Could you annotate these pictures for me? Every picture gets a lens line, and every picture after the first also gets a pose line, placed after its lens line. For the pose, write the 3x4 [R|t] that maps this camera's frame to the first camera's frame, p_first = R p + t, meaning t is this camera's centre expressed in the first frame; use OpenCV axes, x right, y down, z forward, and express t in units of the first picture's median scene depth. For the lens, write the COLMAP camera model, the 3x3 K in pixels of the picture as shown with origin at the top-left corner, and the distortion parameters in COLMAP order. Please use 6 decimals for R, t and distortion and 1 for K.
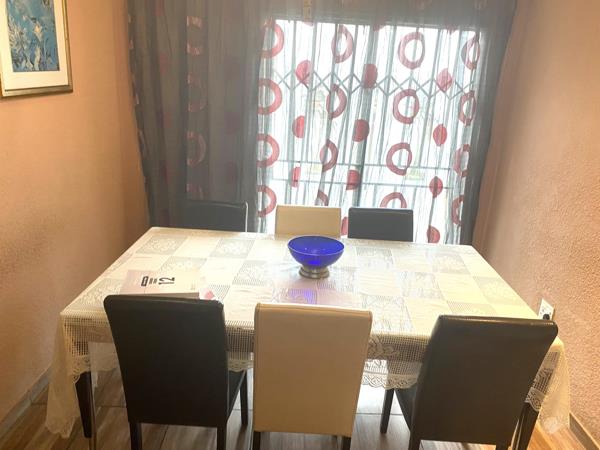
lens RADIAL K [[465.9, 0, 299.3], [0, 465.9, 223.2], [0, 0, 1]] dist [0.014200, 0.000873]
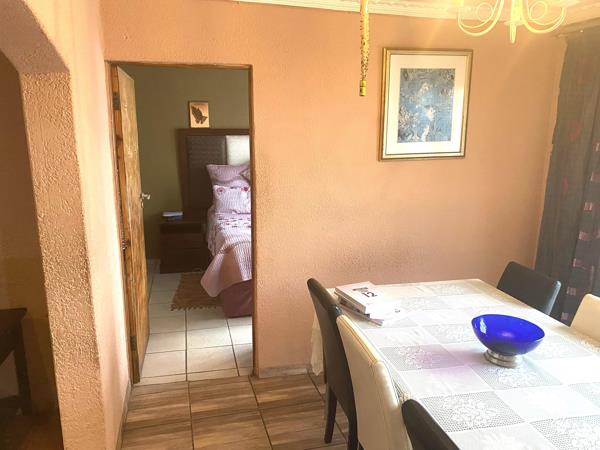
lens RADIAL K [[465.9, 0, 298.4], [0, 465.9, 225.4], [0, 0, 1]] dist [0.014200, 0.000873]
pose [[0.242735, 0.149854, -0.958449, 0.734828], [-0.291550, 0.953591, 0.075257, -0.085487], [0.925245, 0.261168, 0.275160, 0.346714]]
